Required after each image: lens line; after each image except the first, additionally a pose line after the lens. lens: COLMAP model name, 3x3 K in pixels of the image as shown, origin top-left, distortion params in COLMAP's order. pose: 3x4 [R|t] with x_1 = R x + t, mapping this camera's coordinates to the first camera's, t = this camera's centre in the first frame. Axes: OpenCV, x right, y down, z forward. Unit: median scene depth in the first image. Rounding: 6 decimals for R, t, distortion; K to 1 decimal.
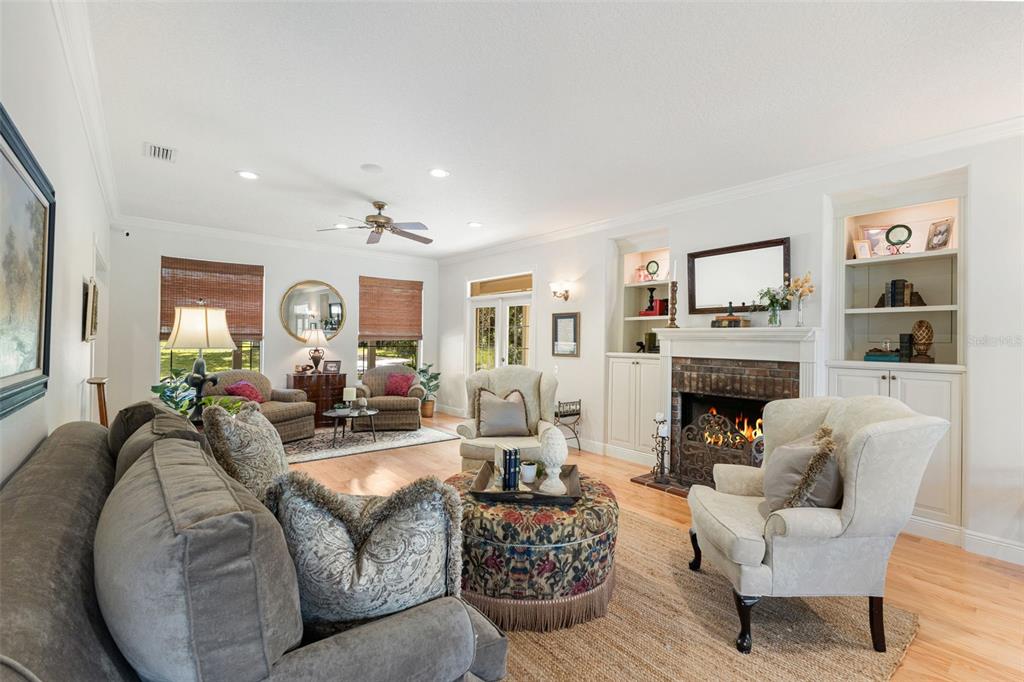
lens RADIAL K [[441.6, 0, 516.3], [0, 441.6, 340.4], [0, 0, 1]] dist [0.010875, 0.000584]
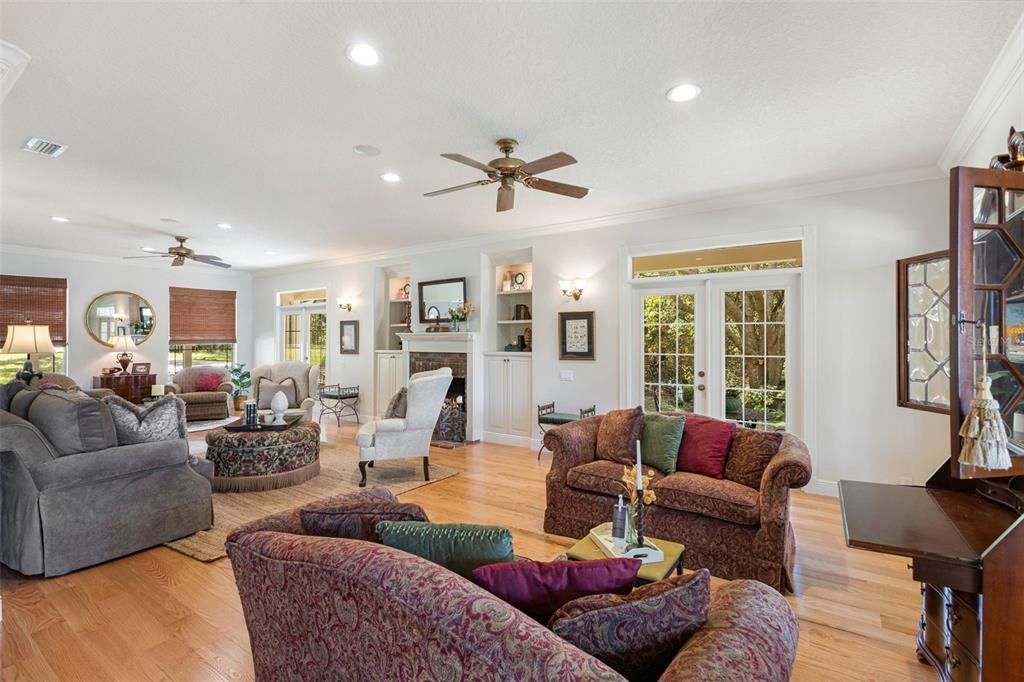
lens RADIAL K [[464.6, 0, 512.2], [0, 464.6, 335.8], [0, 0, 1]] dist [0.002864, 0.000480]
pose [[0.964200, -0.014443, 0.264782, 0.278981], [0.016309, 0.999855, -0.004850, -0.003628], [-0.264674, 0.008995, 0.964296, -0.605067]]
